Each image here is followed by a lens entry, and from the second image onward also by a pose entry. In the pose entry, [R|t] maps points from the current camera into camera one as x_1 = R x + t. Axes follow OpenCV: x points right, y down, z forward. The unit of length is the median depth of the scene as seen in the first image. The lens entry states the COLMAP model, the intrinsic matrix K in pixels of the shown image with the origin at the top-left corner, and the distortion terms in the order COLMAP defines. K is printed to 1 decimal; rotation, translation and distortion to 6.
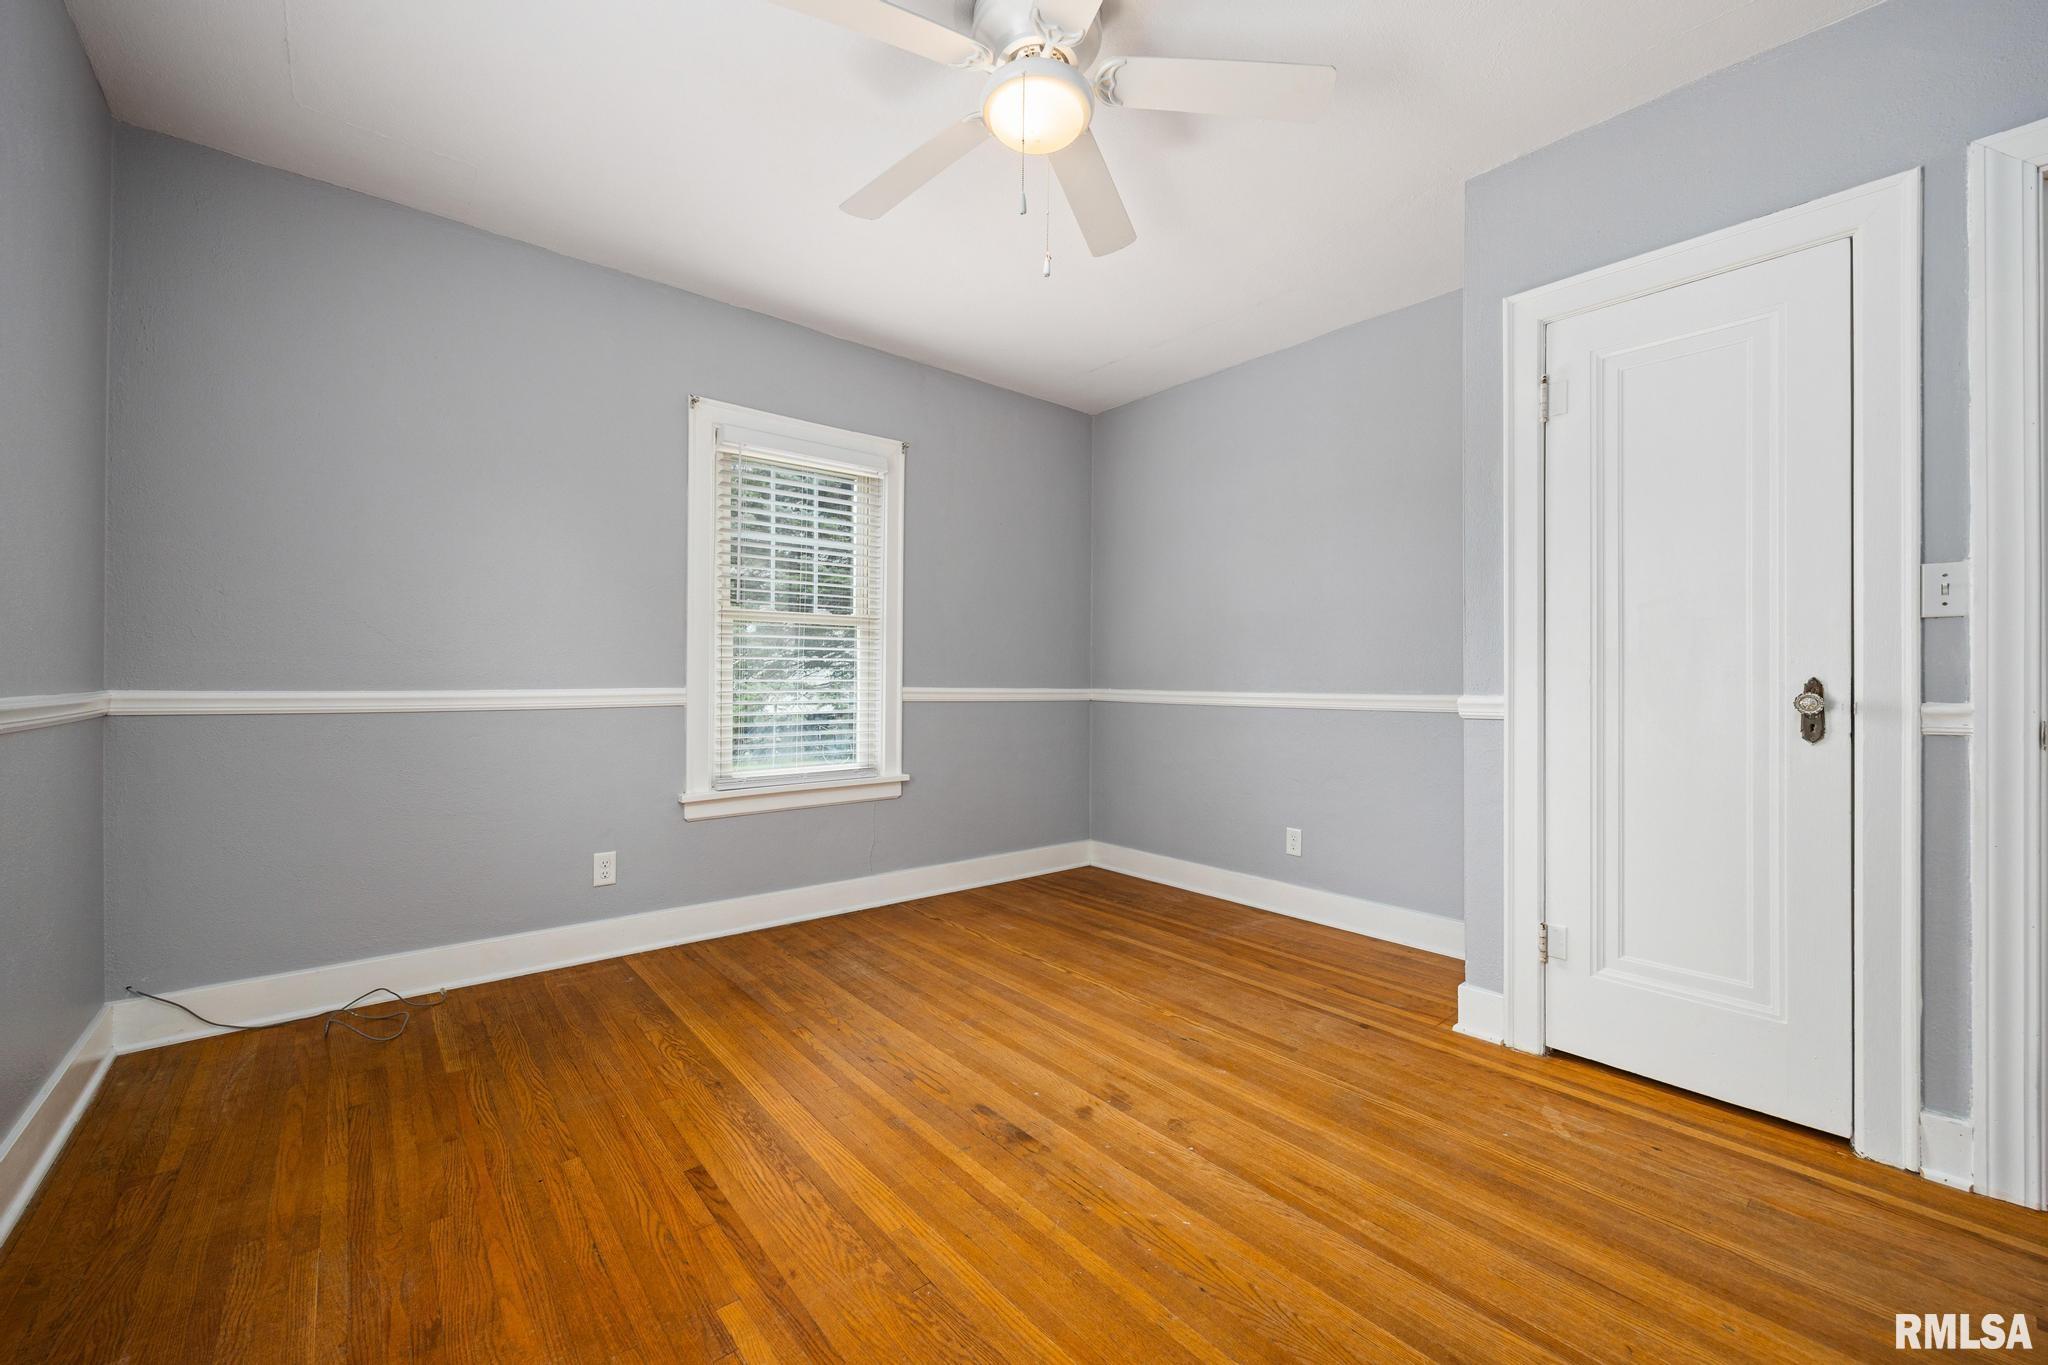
lens RADIAL K [[816.8, 0, 1028.9], [0, 816.8, 676.2], [0, 0, 1]] dist [-0.003071, 0.000250]
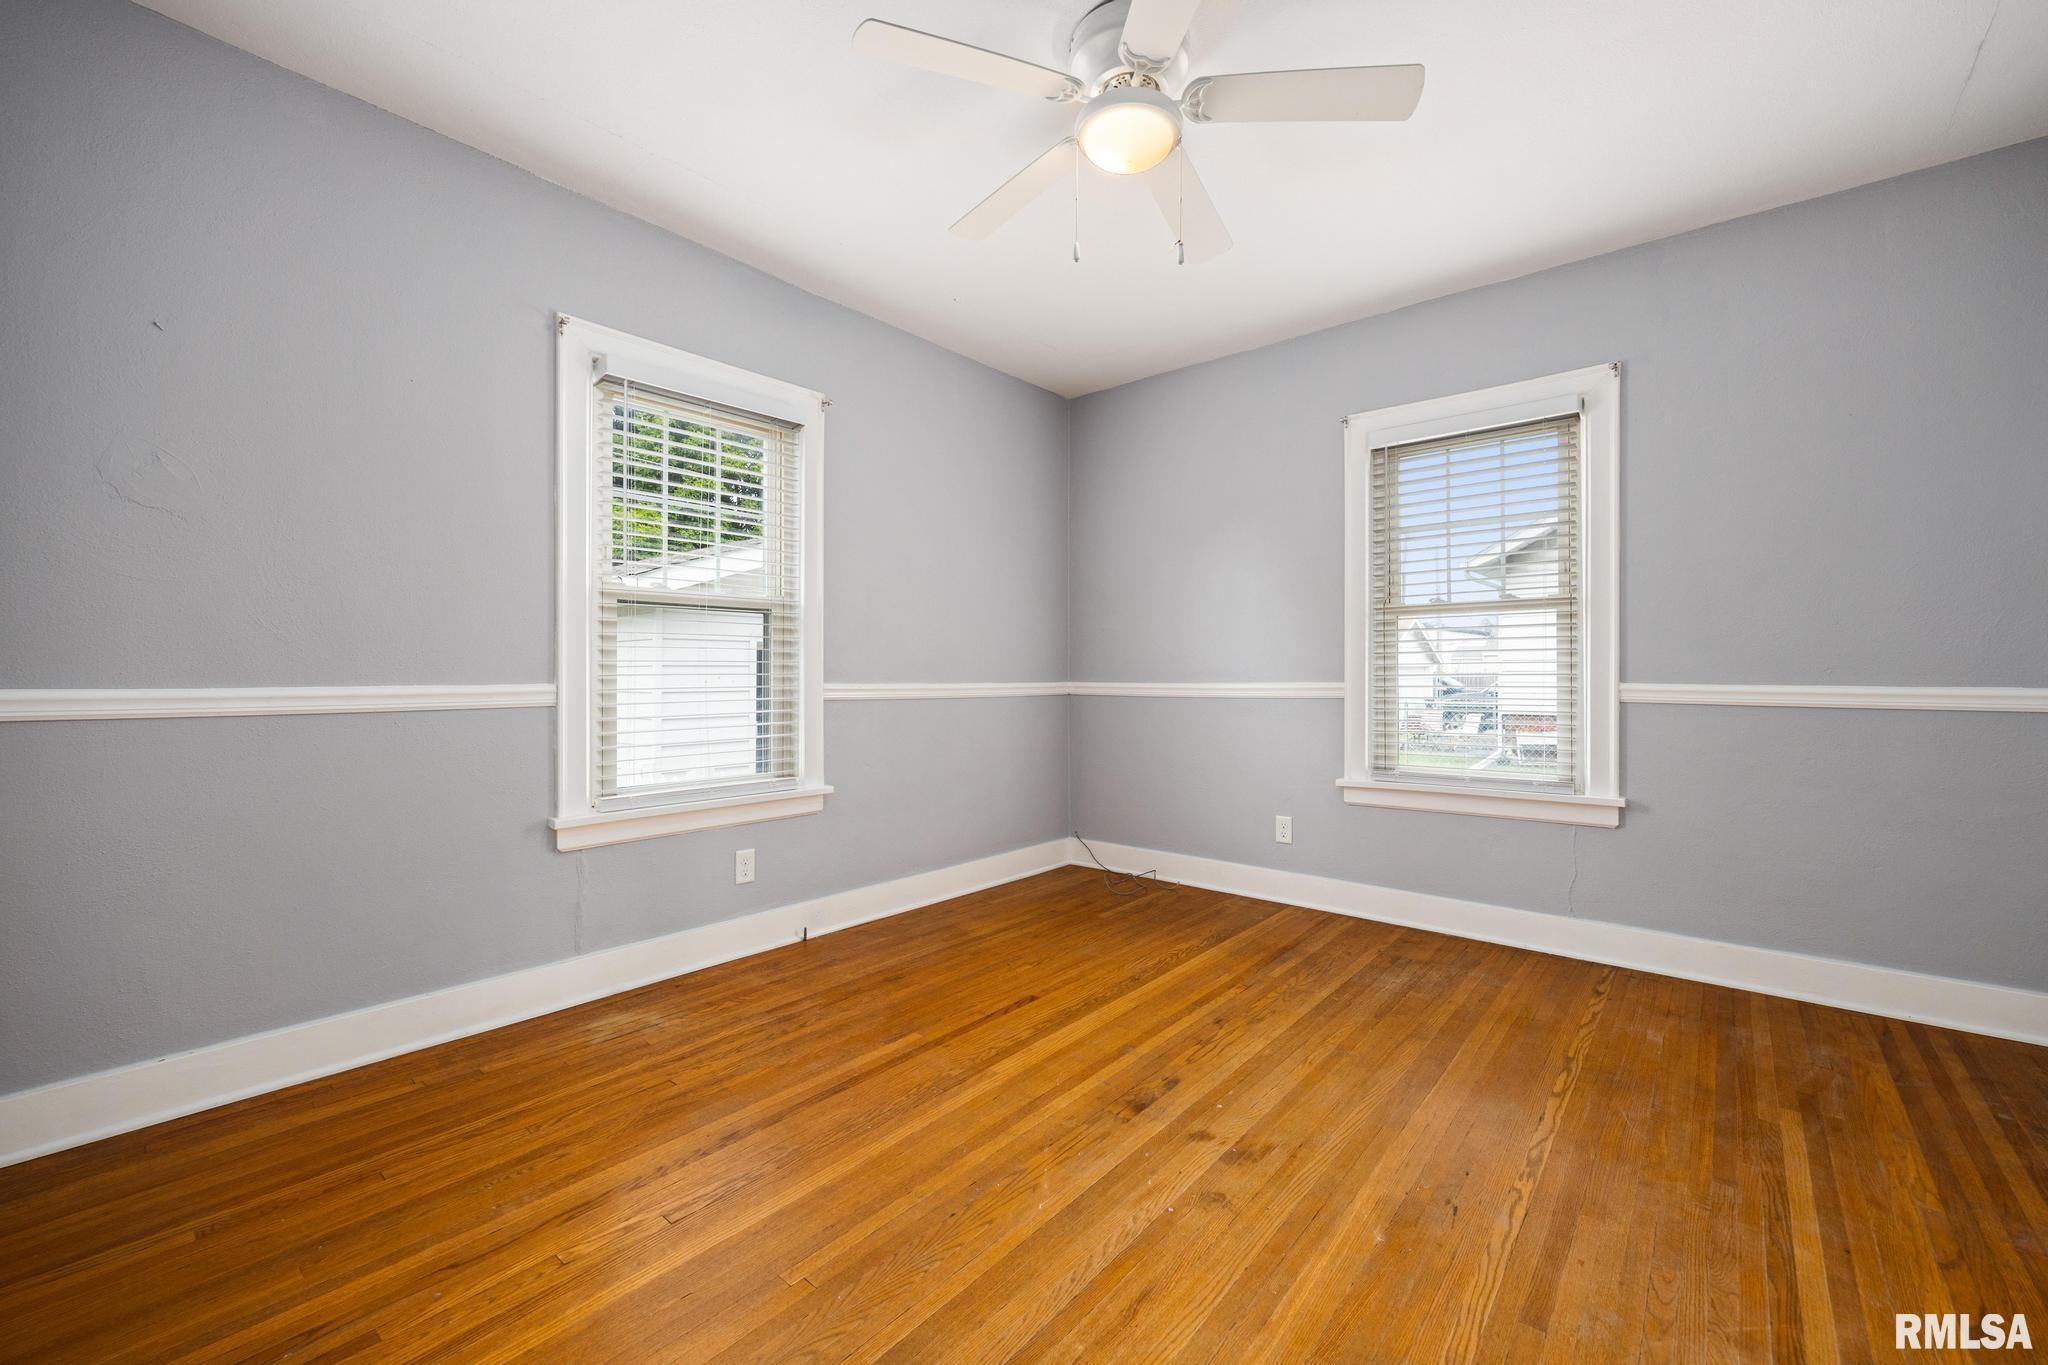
lens RADIAL K [[809.2, 0, 1044.1], [0, 809.2, 675.6], [0, 0, 1]] dist [-0.007452, 0.000041]
pose [[0.172941, -0.006071, -0.984913, 0.756182], [0.006947, 0.999964, -0.004944, 0.008972], [0.984908, -0.005987, 0.172977, 0.531039]]
